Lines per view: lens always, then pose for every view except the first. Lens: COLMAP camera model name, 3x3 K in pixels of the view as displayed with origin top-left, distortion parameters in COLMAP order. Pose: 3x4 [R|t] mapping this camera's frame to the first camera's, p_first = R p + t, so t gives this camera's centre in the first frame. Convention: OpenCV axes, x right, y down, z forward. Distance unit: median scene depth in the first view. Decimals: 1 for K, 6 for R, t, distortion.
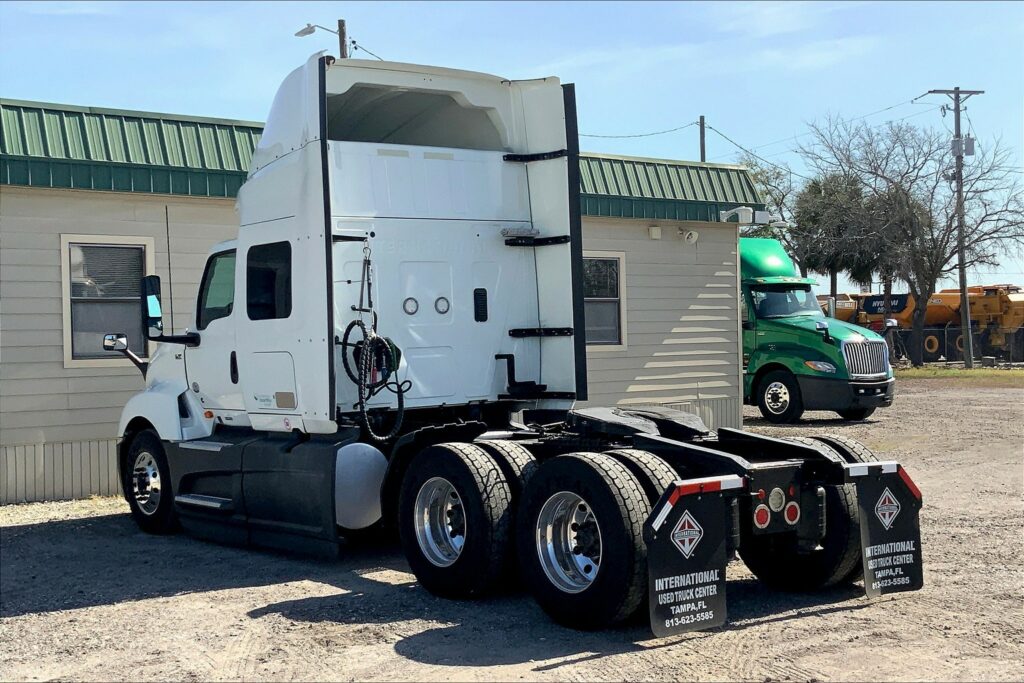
lens RADIAL K [[1444.9, 0, 517.8], [0, 1444.9, 342.3], [0, 0, 1]] dist [0.069676, 0.000000]
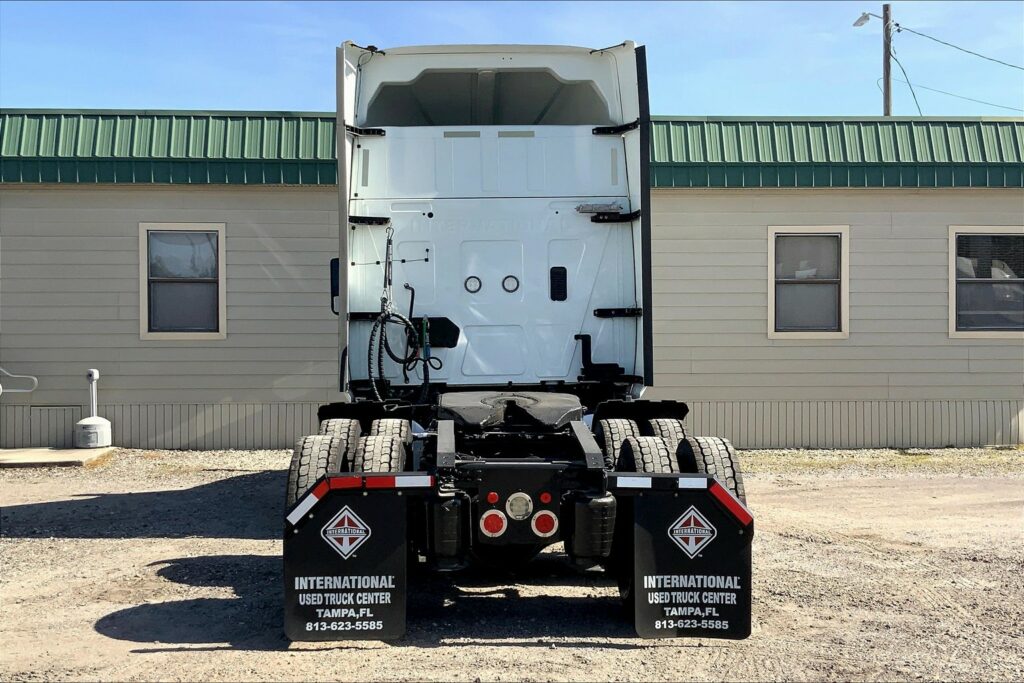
lens RADIAL K [[1252.2, 0, 498.9], [0, 1252.2, 346.3], [0, 0, 1]] dist [0.077496, 0.000000]
pose [[0.809435, 0.028988, -0.586493, 0.442592], [-0.018325, 0.999541, 0.024113, -0.003007], [0.586923, -0.008770, 0.809595, 0.286123]]
